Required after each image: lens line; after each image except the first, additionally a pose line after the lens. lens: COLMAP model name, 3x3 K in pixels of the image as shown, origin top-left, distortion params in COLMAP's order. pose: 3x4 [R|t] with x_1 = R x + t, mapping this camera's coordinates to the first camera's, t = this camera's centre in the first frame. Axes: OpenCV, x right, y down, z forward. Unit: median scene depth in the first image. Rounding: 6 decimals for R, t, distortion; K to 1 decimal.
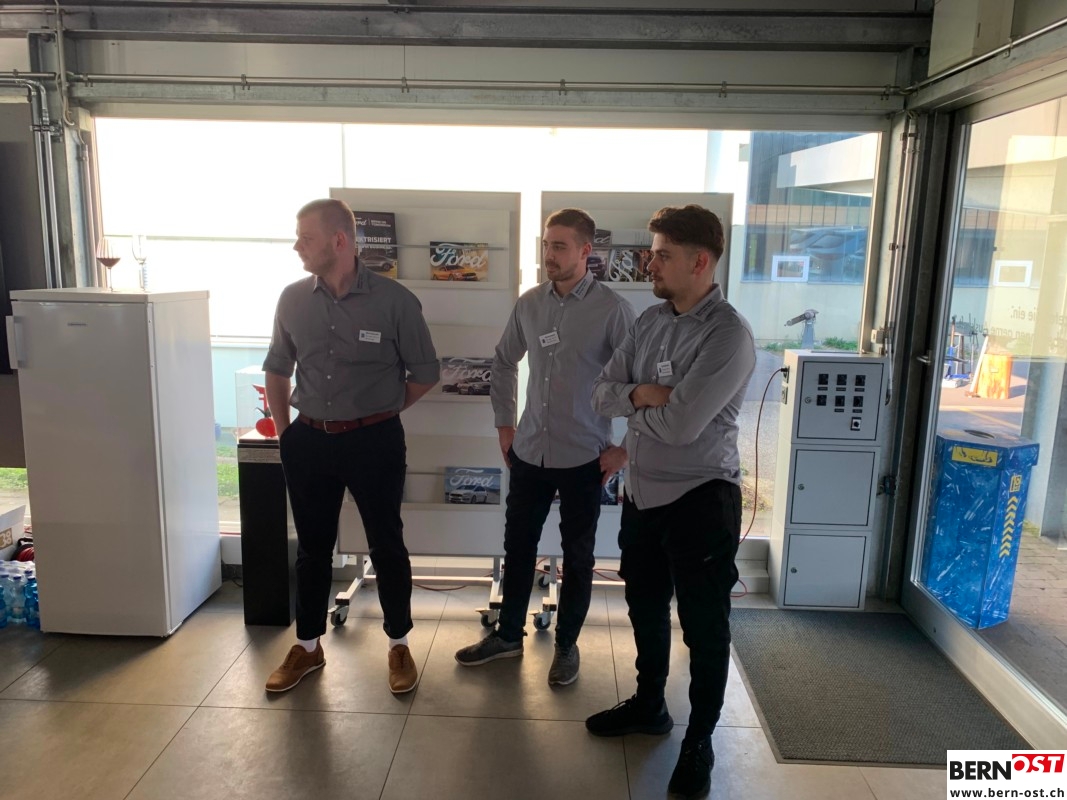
lens RADIAL K [[839.9, 0, 533.5], [0, 839.9, 400.0], [0, 0, 1]] dist [0.021410, 0.003665]
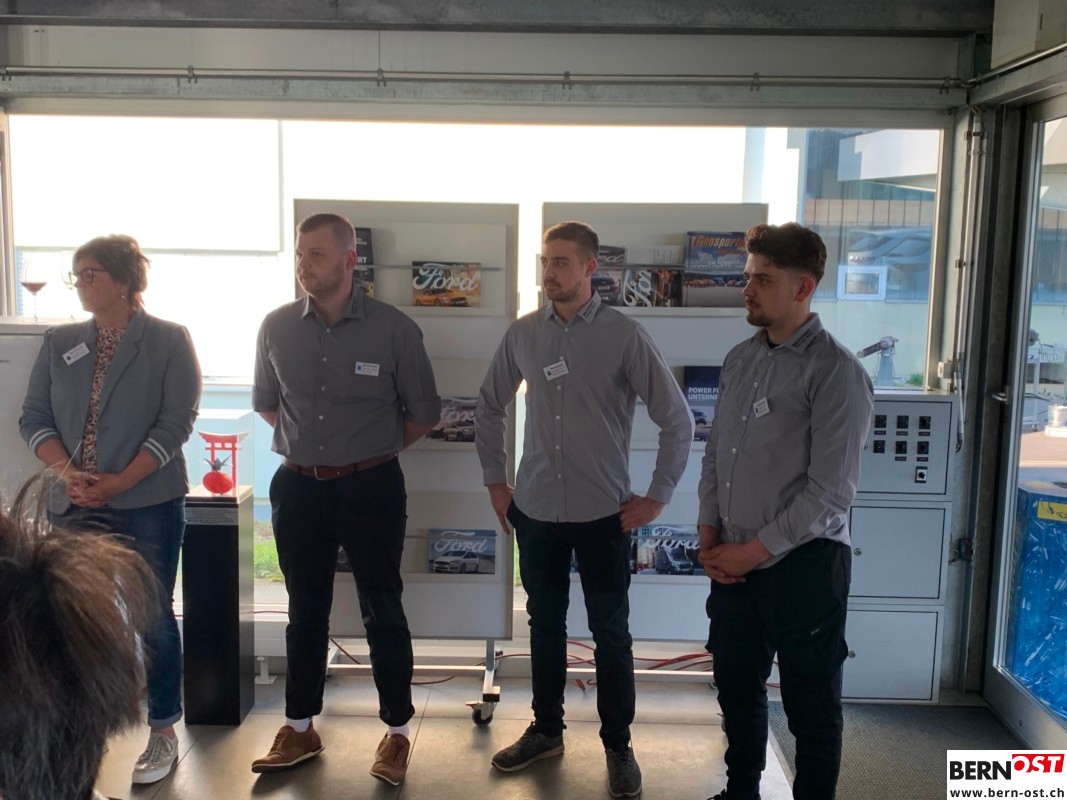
lens RADIAL K [[1123.6, 0, 533.5], [0, 1123.6, 400.0], [0, 0, 1]] dist [0.047851, -0.036501]
pose [[0.999939, -0.005298, 0.009661, -0.011549], [0.005796, 0.998617, -0.052255, 0.010946], [-0.009371, 0.052308, 0.998587, -0.118894]]
